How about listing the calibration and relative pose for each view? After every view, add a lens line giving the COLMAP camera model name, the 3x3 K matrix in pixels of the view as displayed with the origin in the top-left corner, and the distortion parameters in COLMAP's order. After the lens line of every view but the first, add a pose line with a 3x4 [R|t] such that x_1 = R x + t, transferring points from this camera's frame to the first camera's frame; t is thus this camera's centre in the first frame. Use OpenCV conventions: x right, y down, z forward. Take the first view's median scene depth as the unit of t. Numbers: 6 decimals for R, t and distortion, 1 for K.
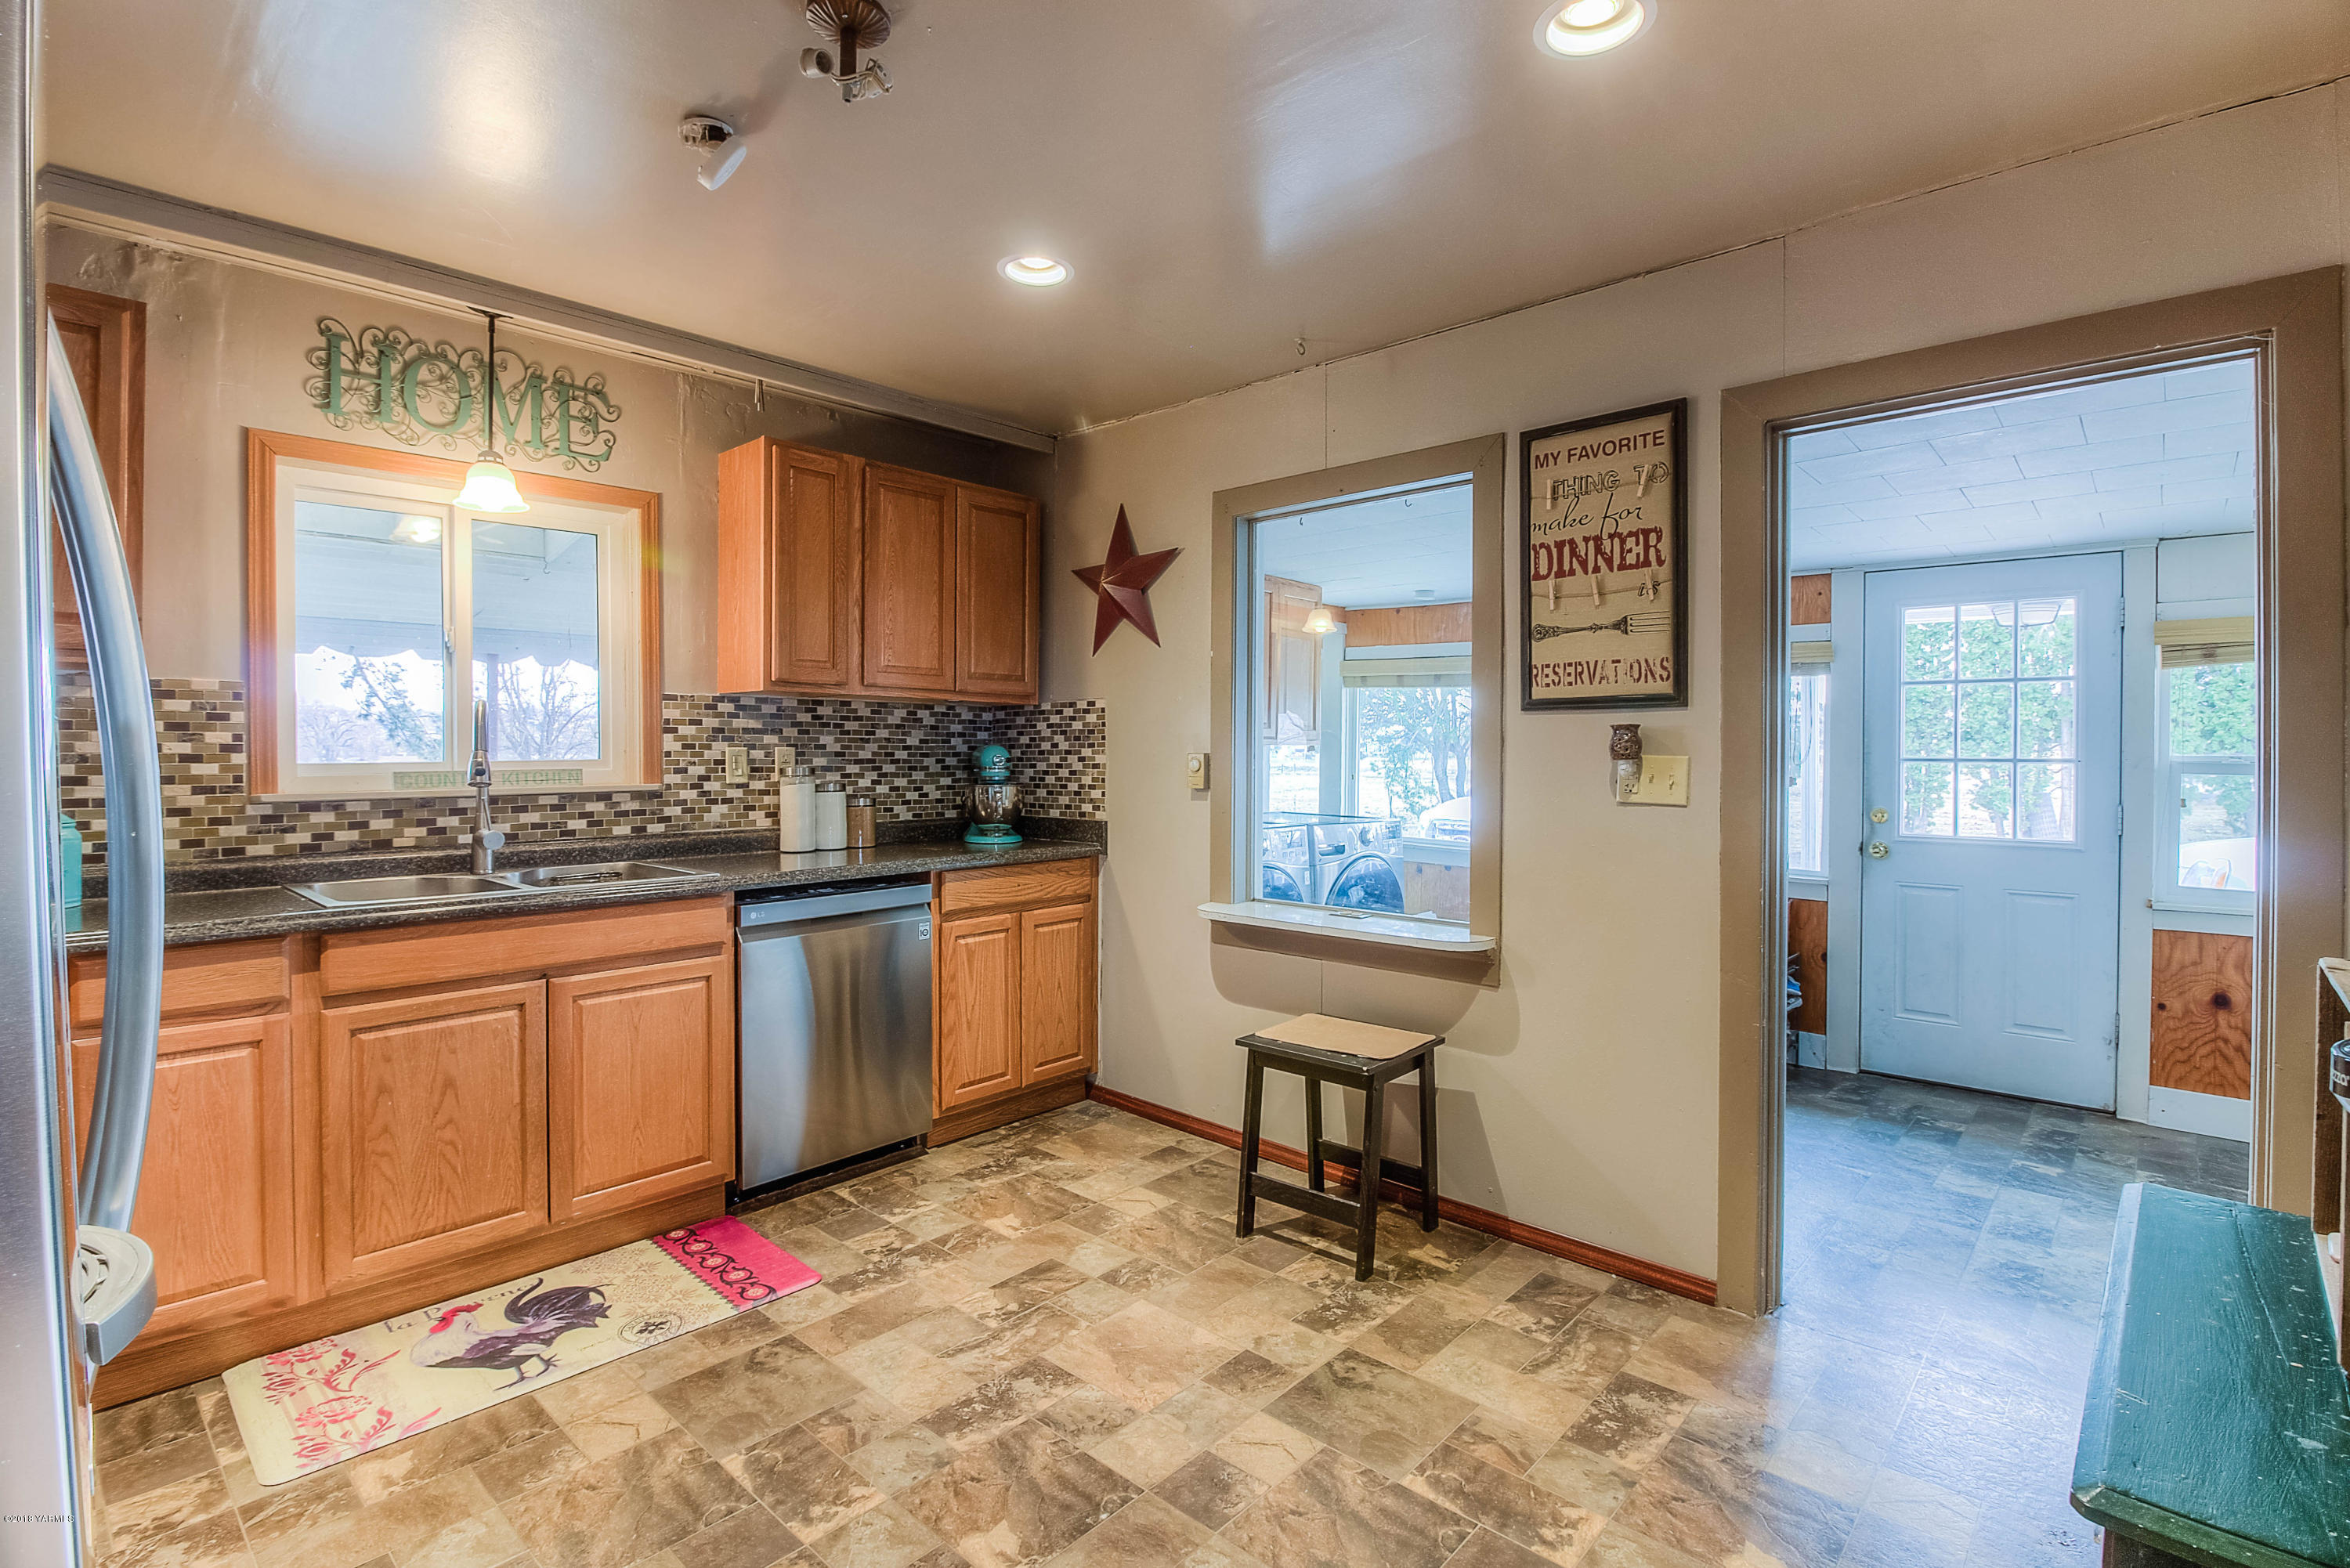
lens RADIAL K [[1109.1, 0, 1185.1], [0, 1109.1, 754.9], [0, 0, 1]] dist [0.002173, -0.014456]
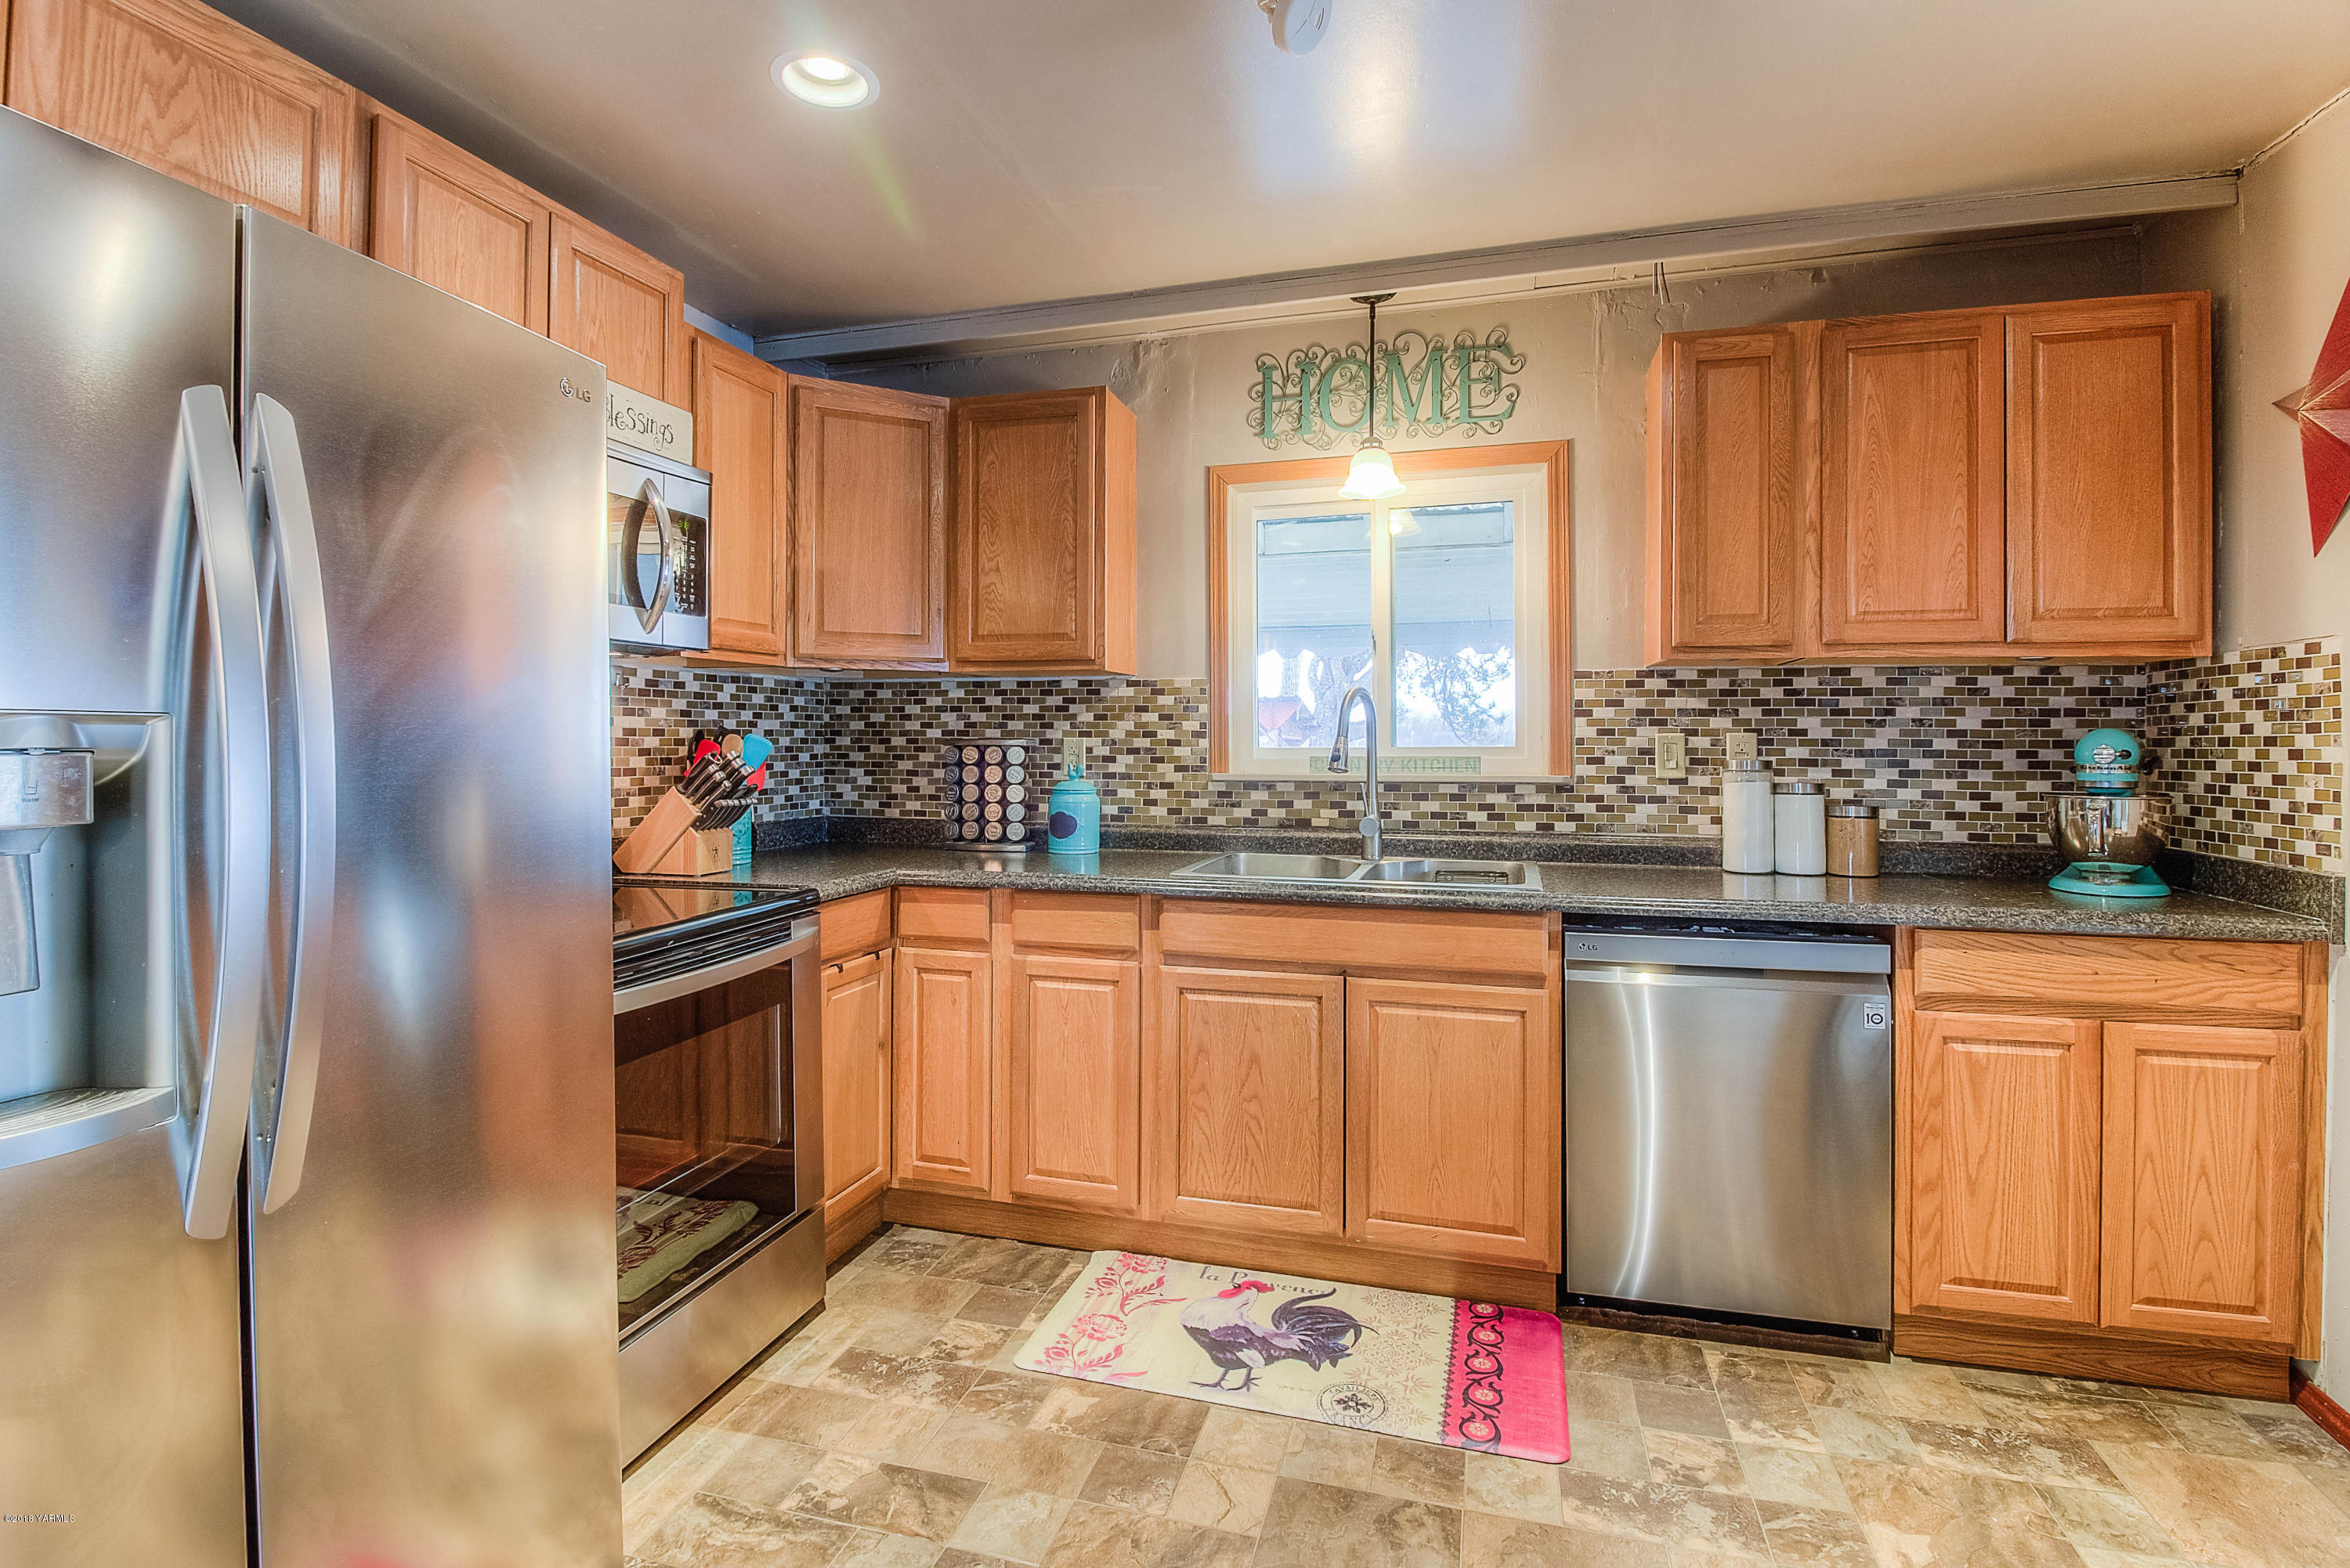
lens RADIAL K [[1107.8, 0, 1171.3], [0, 1107.8, 729.1], [0, 0, 1]] dist [0.000377, -0.012556]
pose [[0.433161, -0.005358, -0.901300, 0.180424], [-0.005426, 0.999949, -0.008552, -0.001151], [0.901300, 0.008595, 0.433110, 0.373054]]
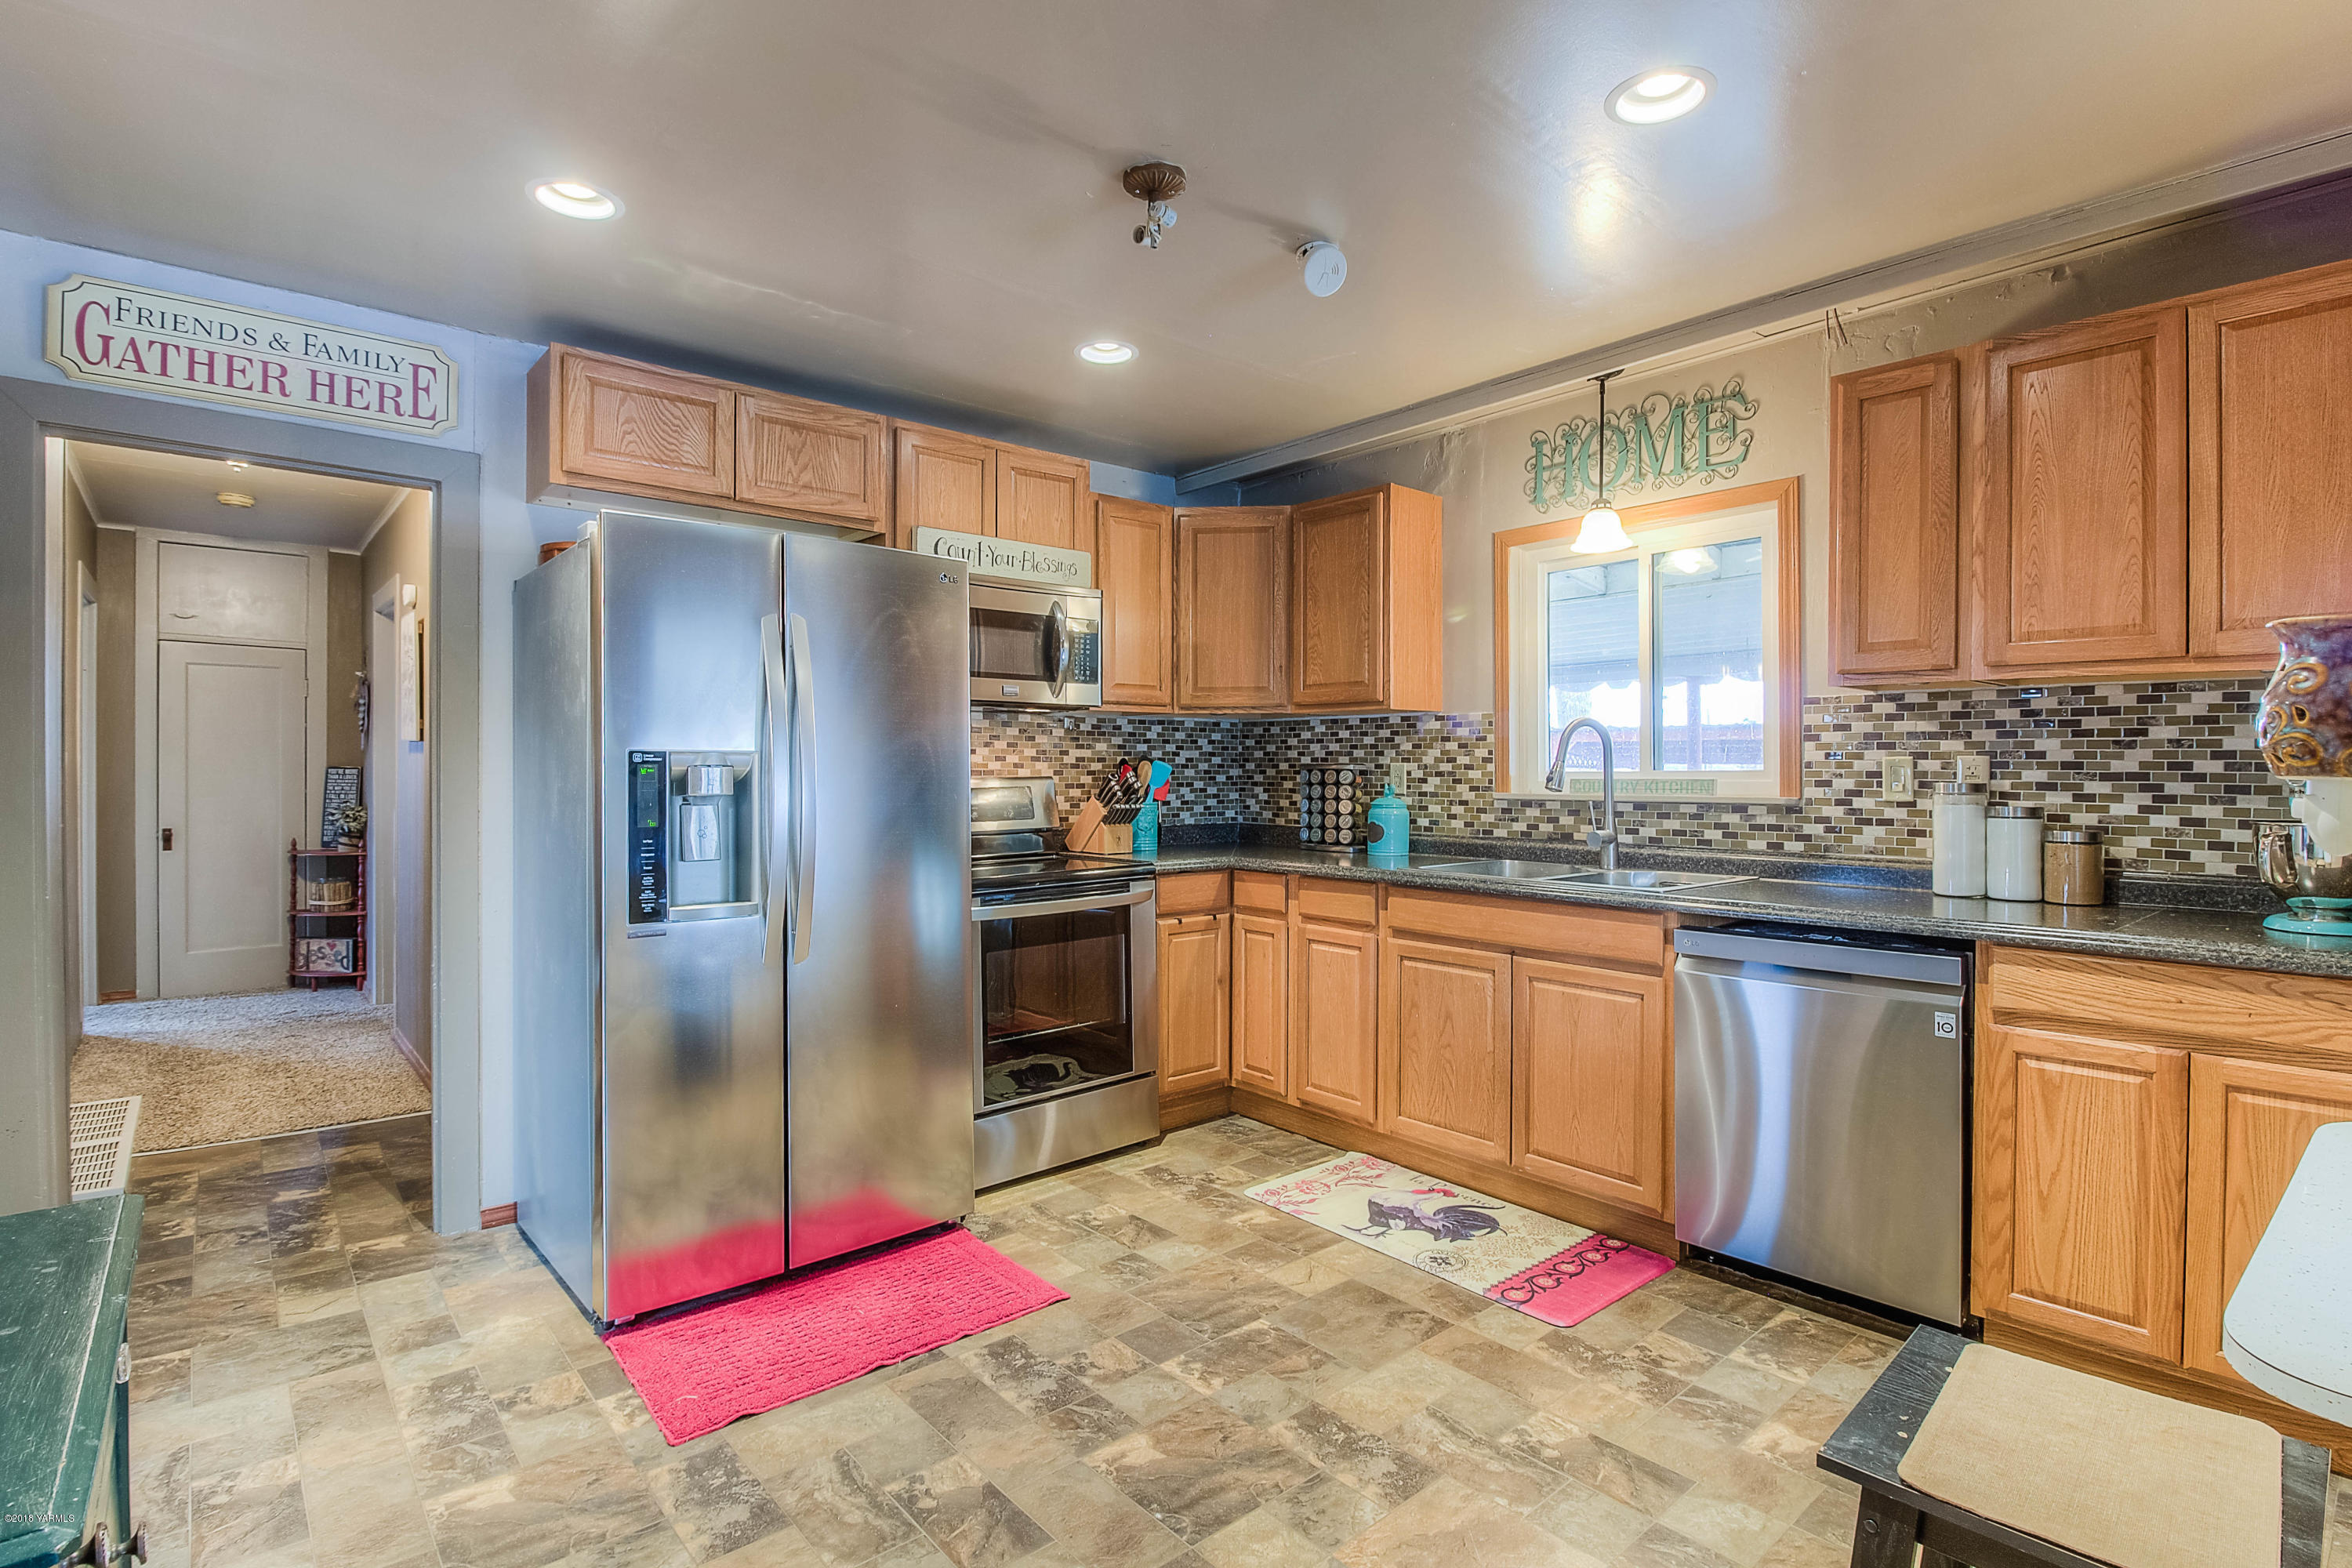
lens RADIAL K [[1143.0, 0, 1175.7], [0, 1143.0, 769.5], [0, 0, 1]] dist [-0.000276, -0.014893]
pose [[-0.138661, 0.003062, -0.990335, 0.553576], [-0.004576, 0.999983, 0.003732, 0.002218], [0.990329, 0.005049, -0.138645, 0.672418]]
